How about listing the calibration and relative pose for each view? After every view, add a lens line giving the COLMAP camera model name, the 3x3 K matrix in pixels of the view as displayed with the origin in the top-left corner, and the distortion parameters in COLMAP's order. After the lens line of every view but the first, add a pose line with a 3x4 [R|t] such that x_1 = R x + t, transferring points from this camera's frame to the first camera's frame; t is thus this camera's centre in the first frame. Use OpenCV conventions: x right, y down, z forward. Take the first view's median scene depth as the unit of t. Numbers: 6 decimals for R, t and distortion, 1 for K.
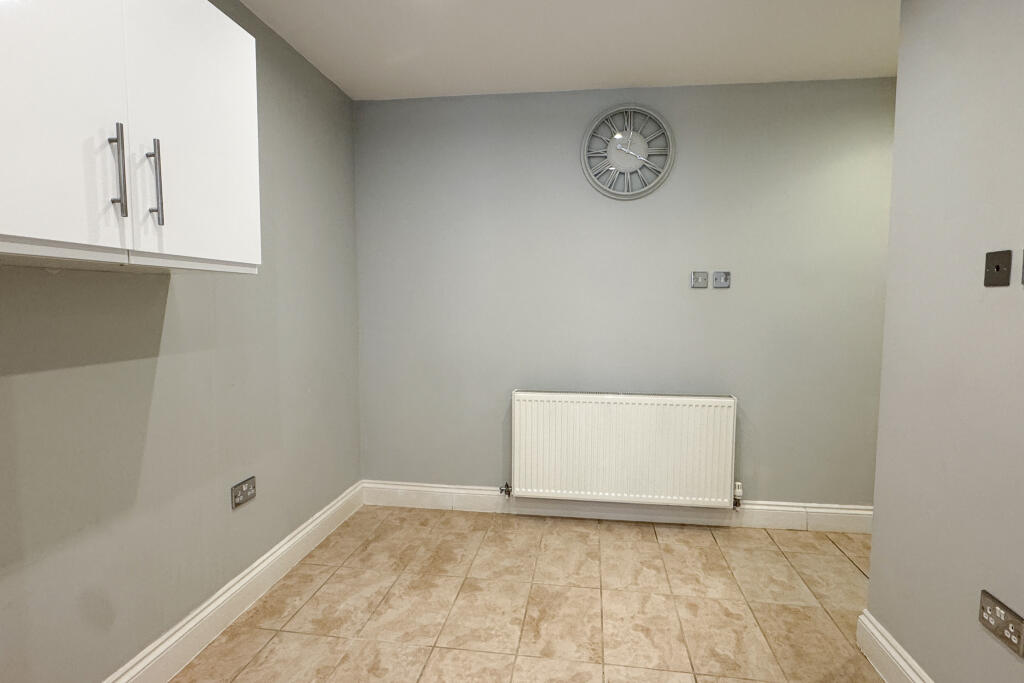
lens RADIAL K [[532.2, 0, 512.9], [0, 532.2, 344.3], [0, 0, 1]] dist [-0.003991, -0.000807]
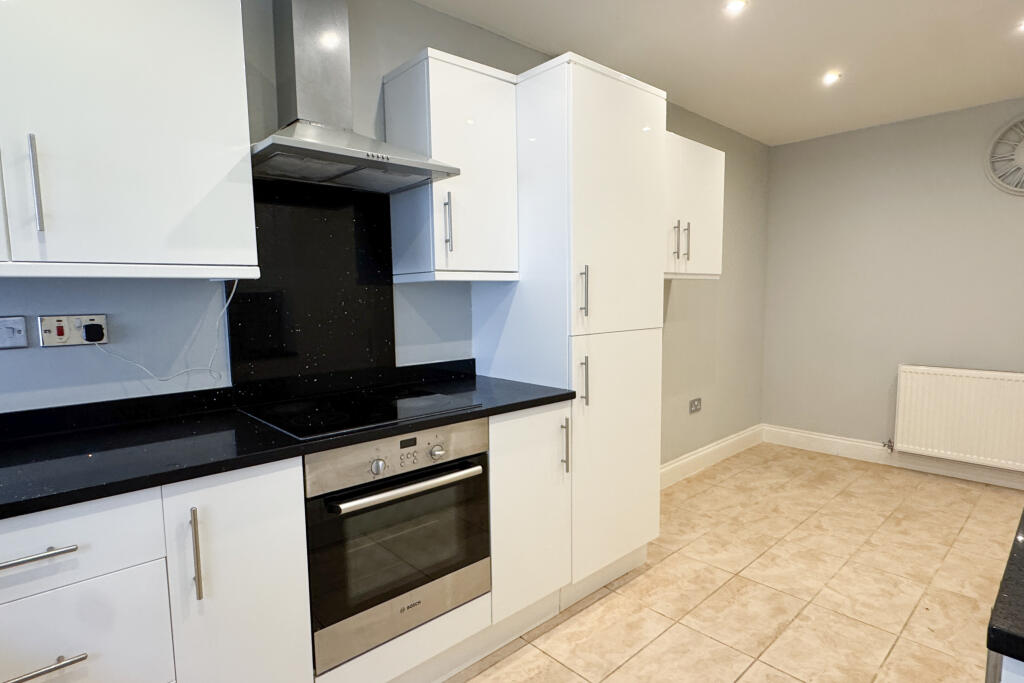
lens RADIAL K [[532.2, 0, 509.8], [0, 532.2, 349.3], [0, 0, 1]] dist [-0.003991, -0.000807]
pose [[0.769728, 0.047514, -0.636602, 0.098077], [-0.033208, 0.998856, 0.034399, 0.046949], [0.637508, -0.005338, 0.770425, -0.587096]]
